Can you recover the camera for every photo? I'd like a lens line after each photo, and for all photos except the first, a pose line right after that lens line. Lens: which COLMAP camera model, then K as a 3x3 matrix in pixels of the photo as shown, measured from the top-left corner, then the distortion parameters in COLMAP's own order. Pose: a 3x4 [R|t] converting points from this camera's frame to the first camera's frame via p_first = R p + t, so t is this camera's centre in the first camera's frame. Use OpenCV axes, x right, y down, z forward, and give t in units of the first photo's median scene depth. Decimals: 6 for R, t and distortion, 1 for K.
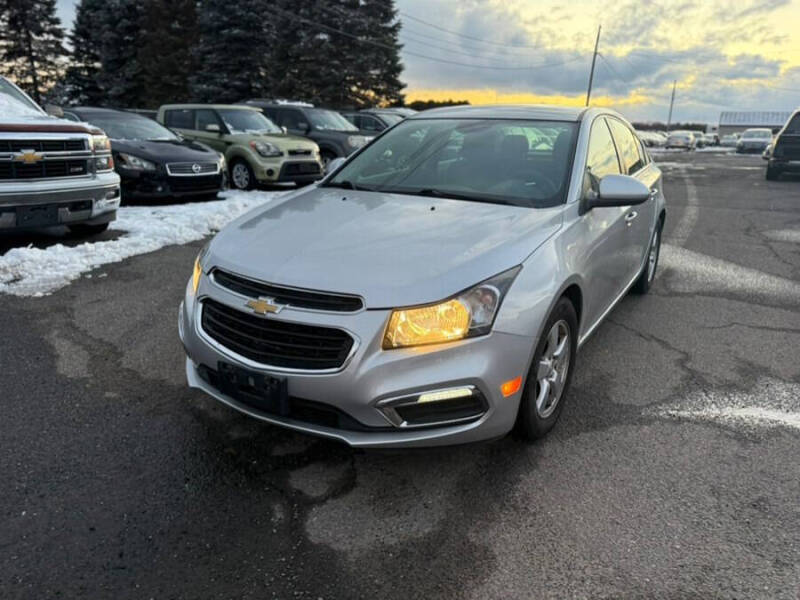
lens RADIAL K [[564.7, 0, 406.7], [0, 564.7, 299.6], [0, 0, 1]] dist [0.040604, -0.047533]
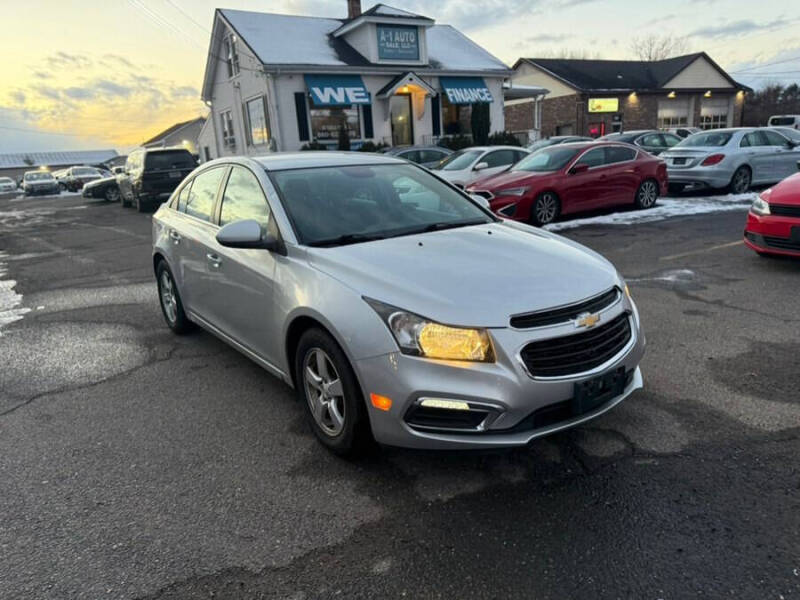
lens RADIAL K [[564.7, 0, 403.4], [0, 564.7, 302.0], [0, 0, 1]] dist [0.040604, -0.047533]
pose [[0.375357, -0.275070, 0.885123, -0.636611], [0.328857, 0.932345, 0.150286, -0.145932], [-0.866580, 0.234668, 0.440421, 0.355485]]
